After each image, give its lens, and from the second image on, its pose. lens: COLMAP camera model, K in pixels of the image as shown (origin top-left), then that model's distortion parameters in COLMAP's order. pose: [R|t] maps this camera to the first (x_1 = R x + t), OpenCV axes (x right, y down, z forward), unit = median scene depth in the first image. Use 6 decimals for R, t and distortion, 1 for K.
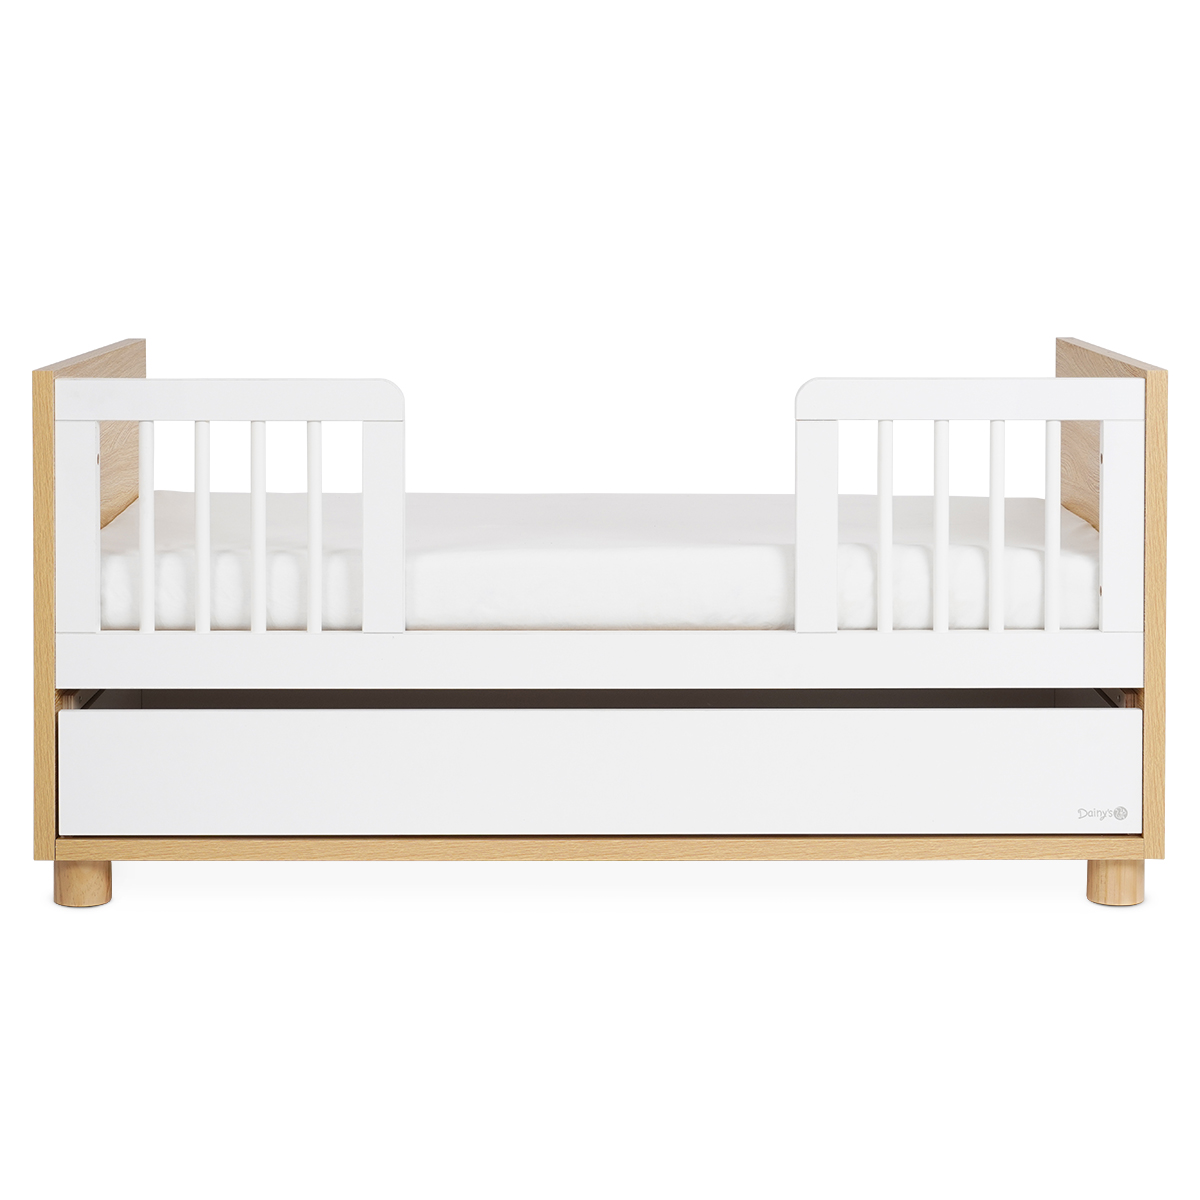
lens RADIAL K [[3790.6, 0, 600.0], [0, 3790.6, 600.0], [0, 0, 1]] dist [-0.112013, -1.116762]
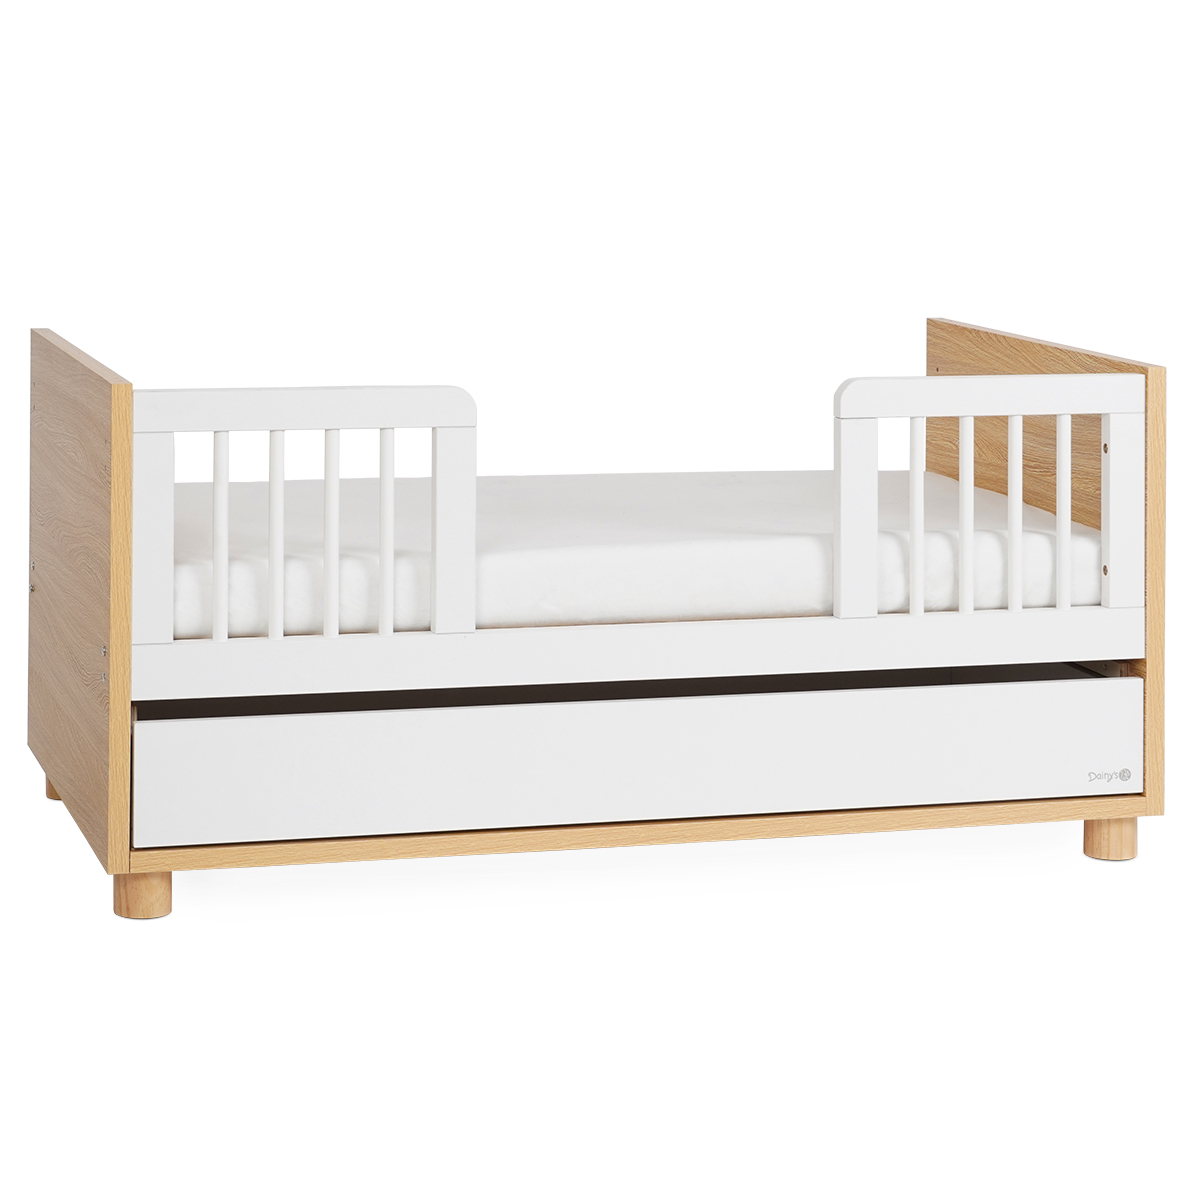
lens RADIAL K [[3828.7, 0, 600.0], [0, 3828.7, 600.0], [0, 0, 1]] dist [-0.198567, -2.031821]
pose [[0.949258, -0.031655, 0.312900, -0.344092], [0.033206, 0.999448, 0.000373, 0.000791], [-0.312739, 0.010036, 0.949786, 0.006406]]
